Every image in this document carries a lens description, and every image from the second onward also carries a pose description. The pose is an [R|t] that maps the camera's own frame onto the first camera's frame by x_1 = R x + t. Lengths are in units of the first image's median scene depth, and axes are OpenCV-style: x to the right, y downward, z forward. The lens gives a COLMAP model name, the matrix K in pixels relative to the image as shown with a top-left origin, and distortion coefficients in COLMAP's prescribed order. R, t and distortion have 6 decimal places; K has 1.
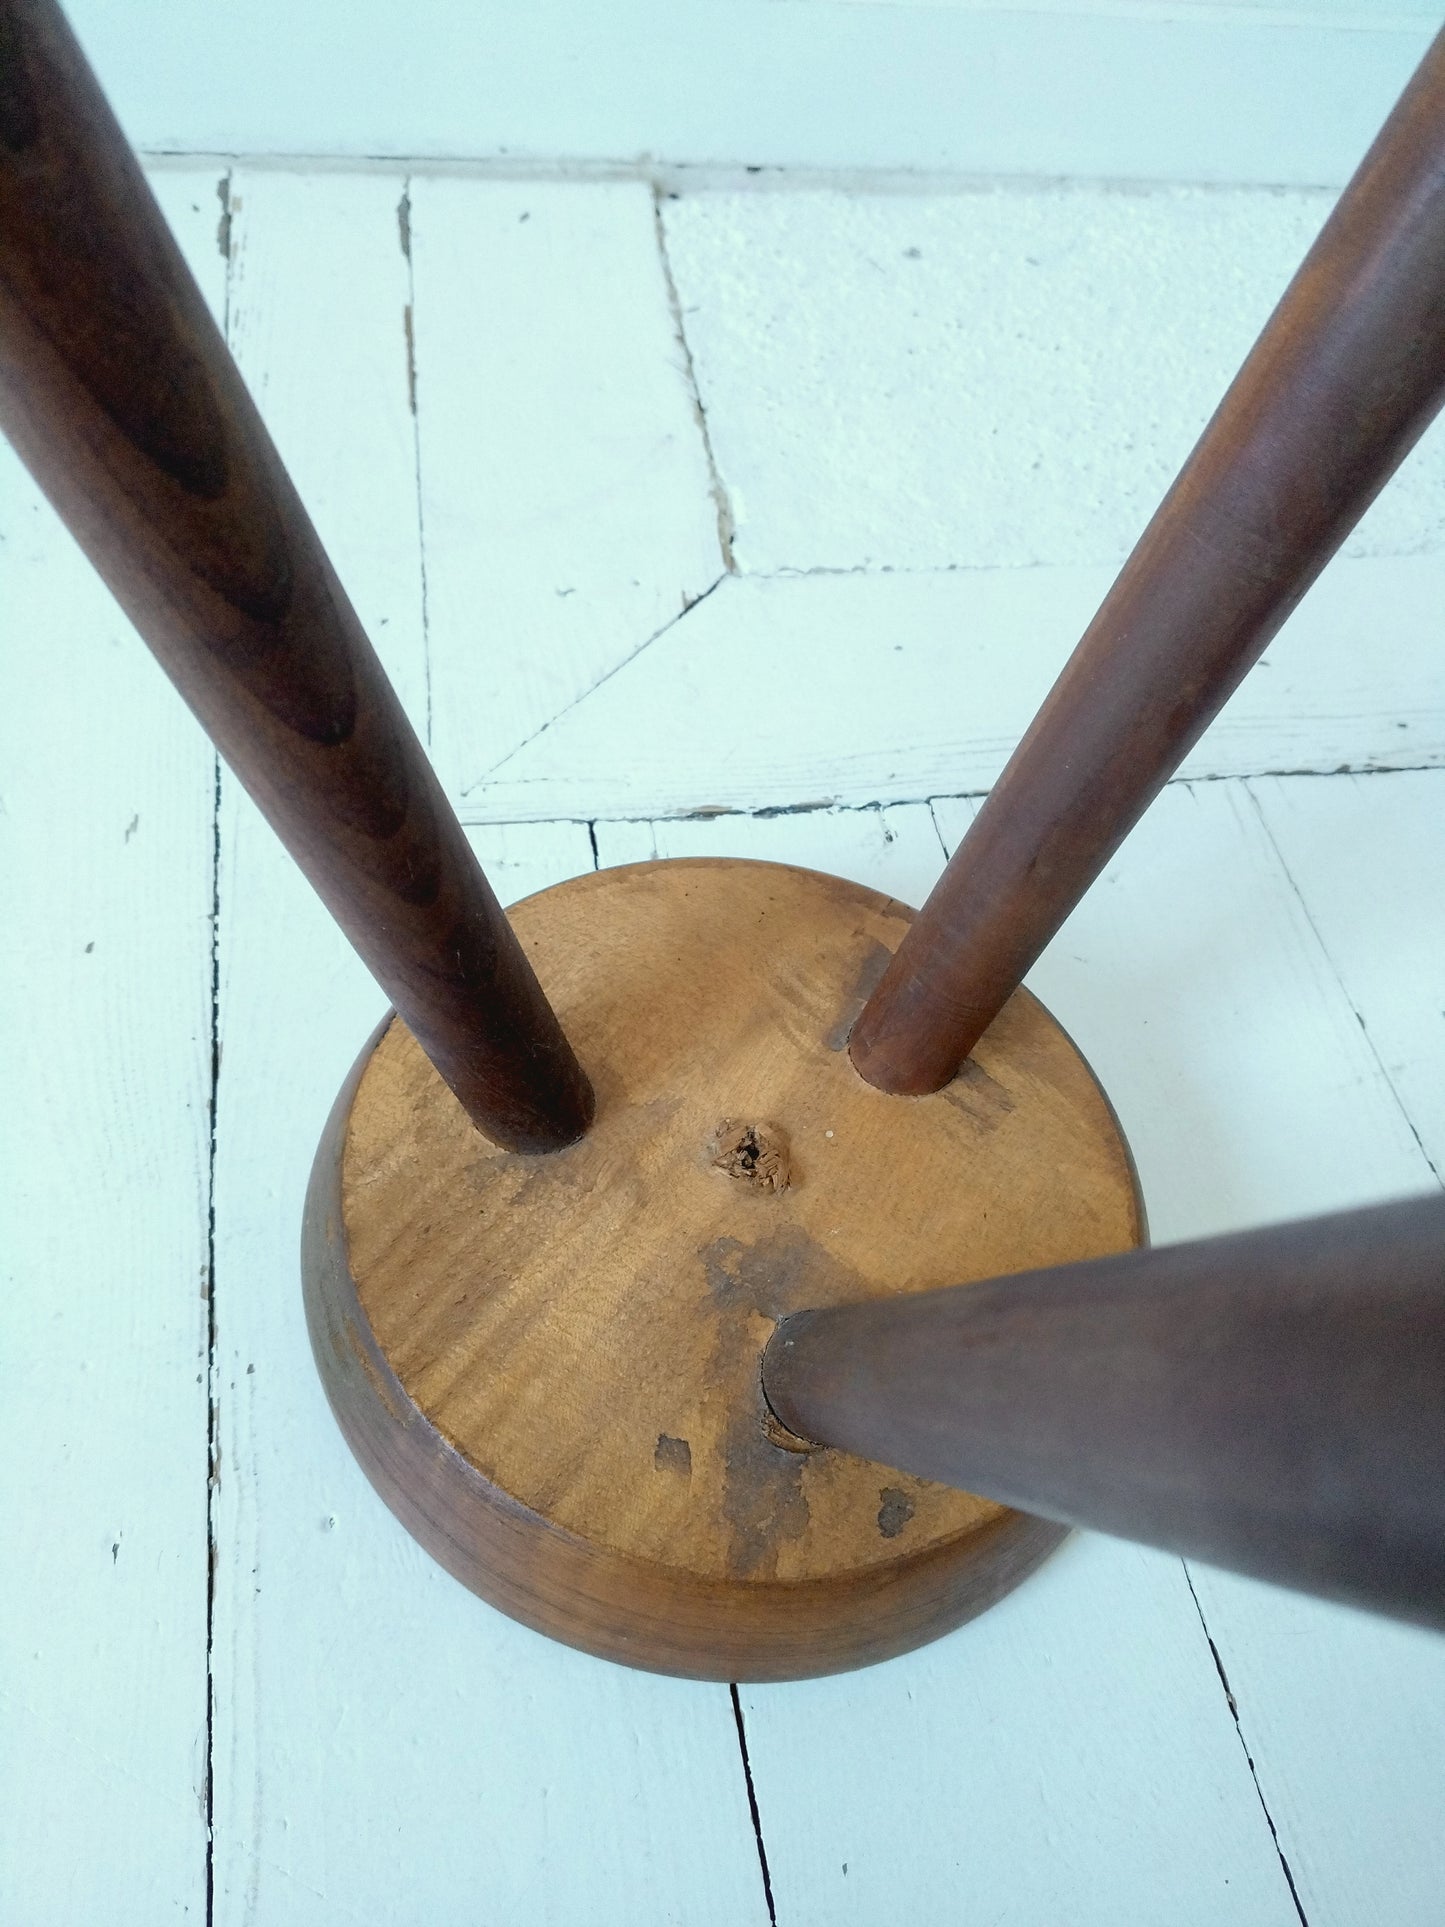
lens RADIAL K [[1501.8, 0, 728.7], [0, 1501.8, 964.1], [0, 0, 1]] dist [0.031840, -0.099010]
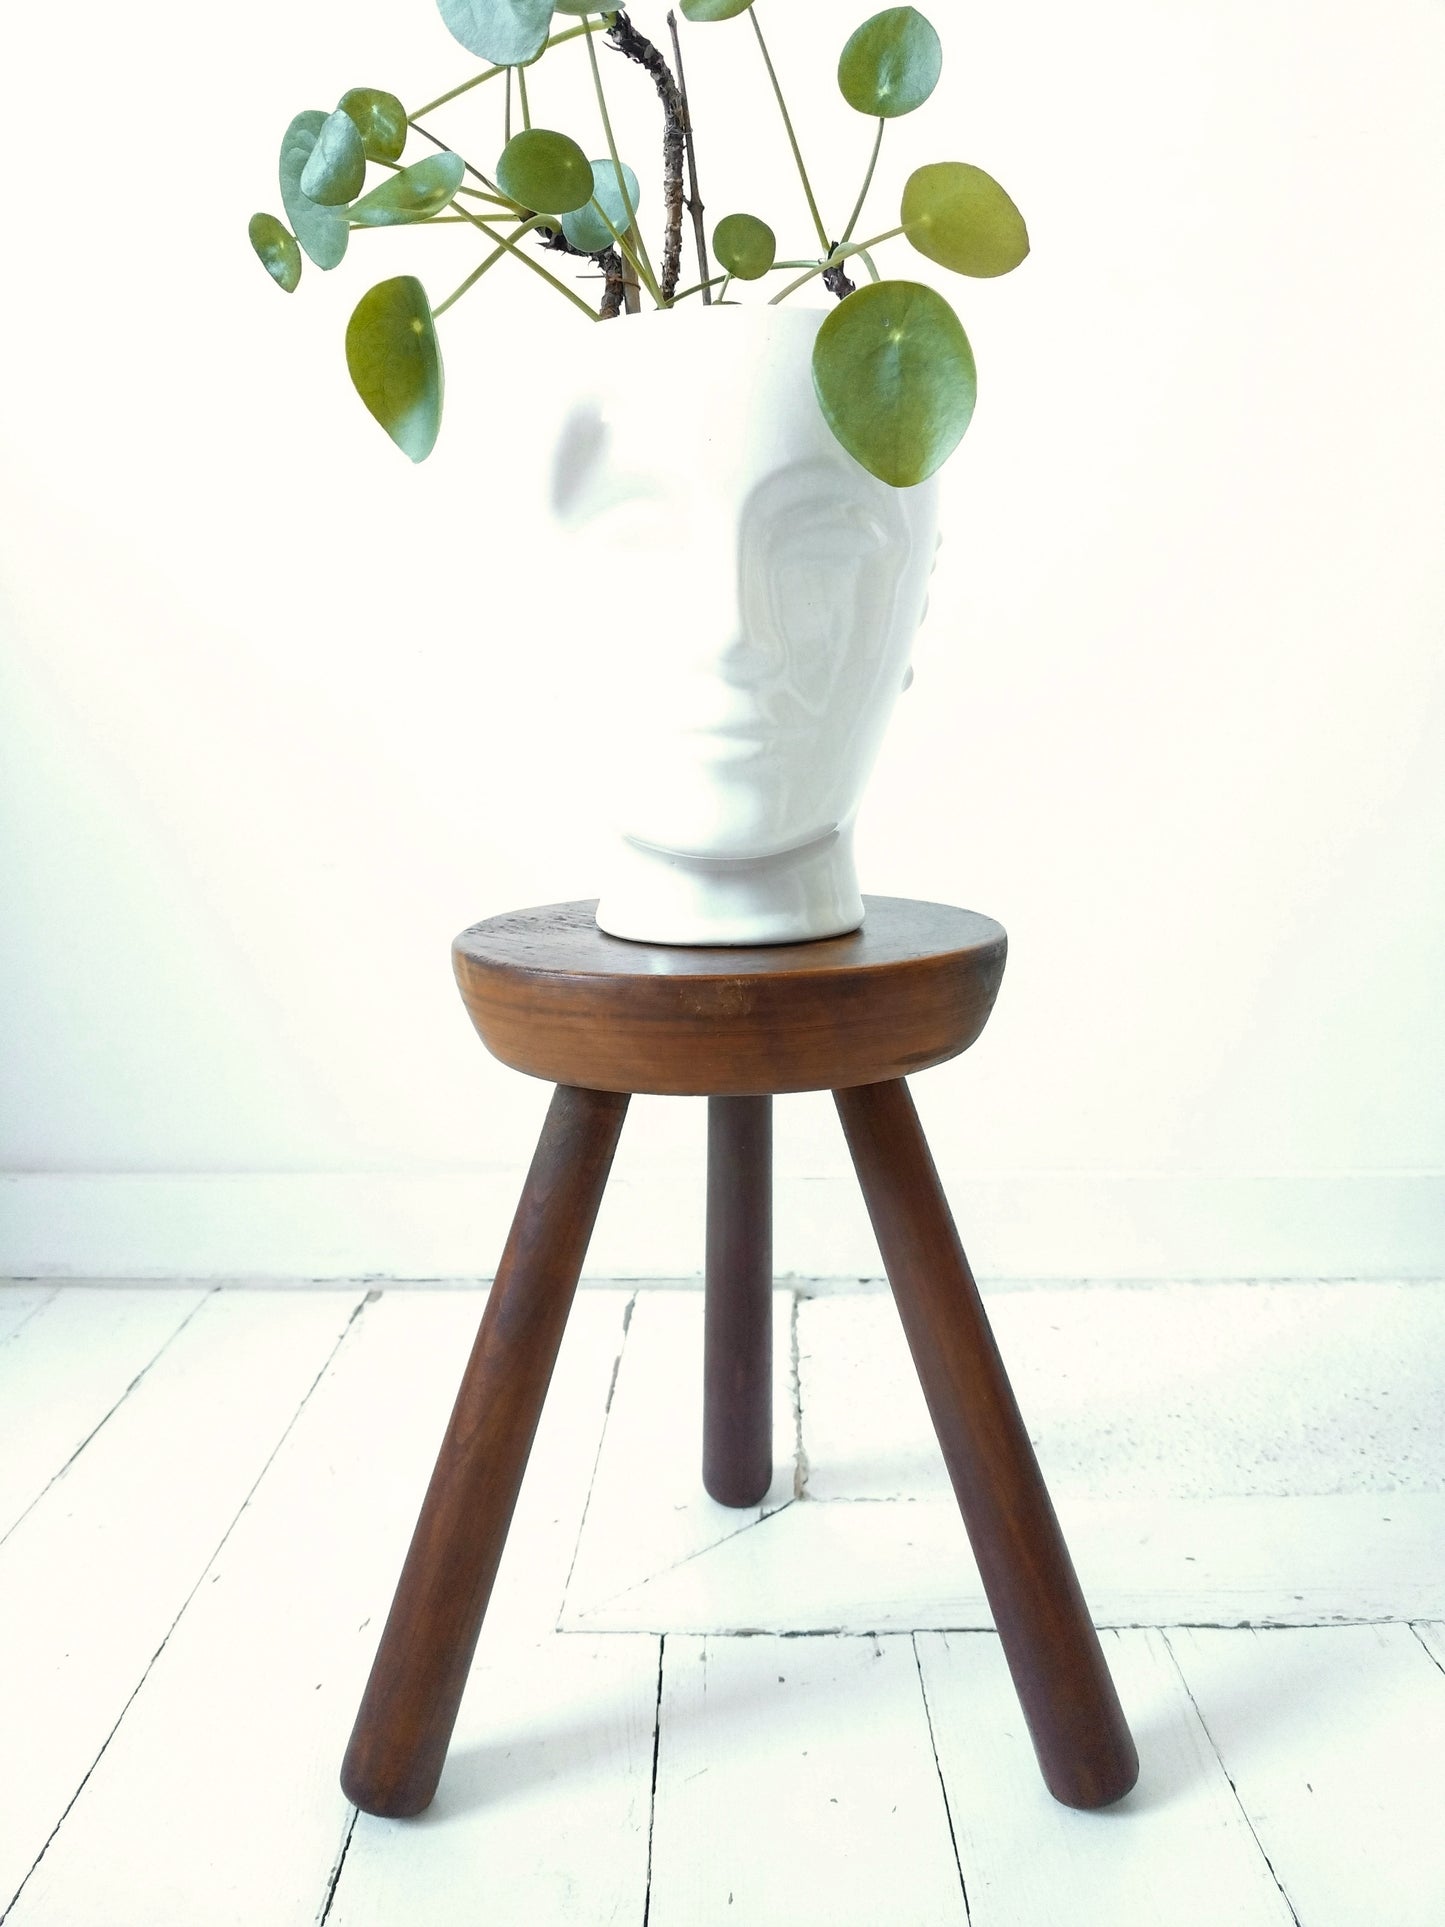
lens RADIAL K [[1501.8, 0, 723.9], [0, 1501.8, 953.1], [0, 0, 1]] dist [0.031840, -0.099010]
pose [[0.976716, -0.085139, -0.196917, 0.266085], [-0.078866, 0.711116, -0.698638, 0.388788], [0.199512, 0.697901, 0.687844, -0.375802]]
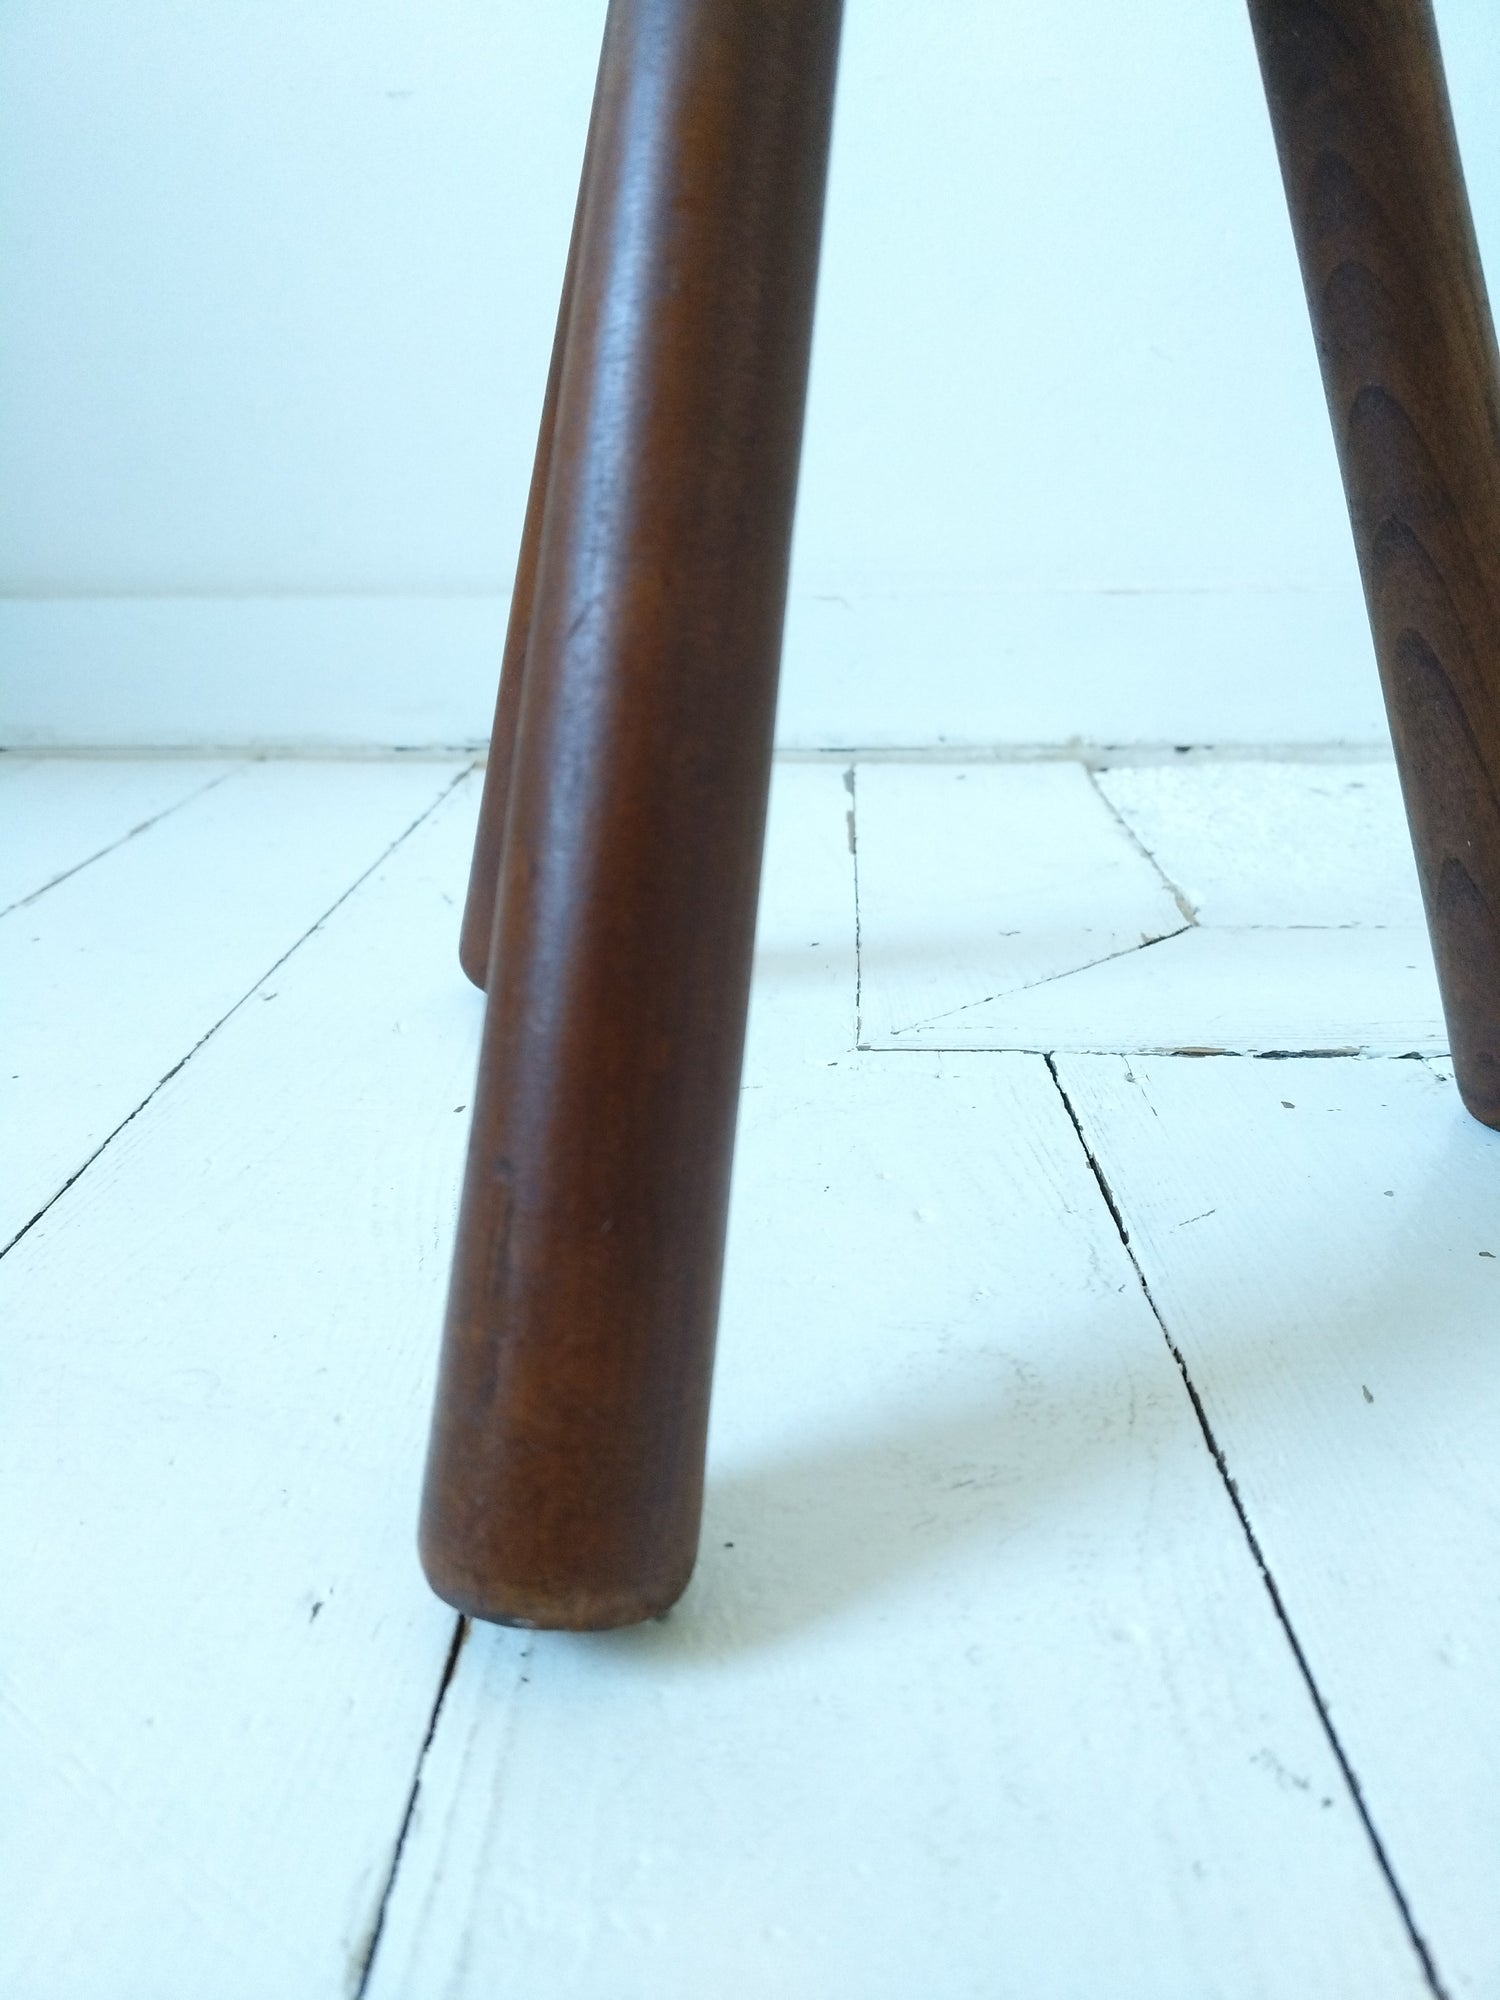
lens RADIAL K [[1558.7, 0, 746.4], [0, 1558.7, 976.3], [0, 0, 1]] dist [0.031840, -0.099010]
pose [[0.972672, -0.045675, -0.227648, -0.049831], [-0.098575, 0.806476, -0.582992, 0.340555], [0.210220, 0.589501, 0.779934, 0.242484]]
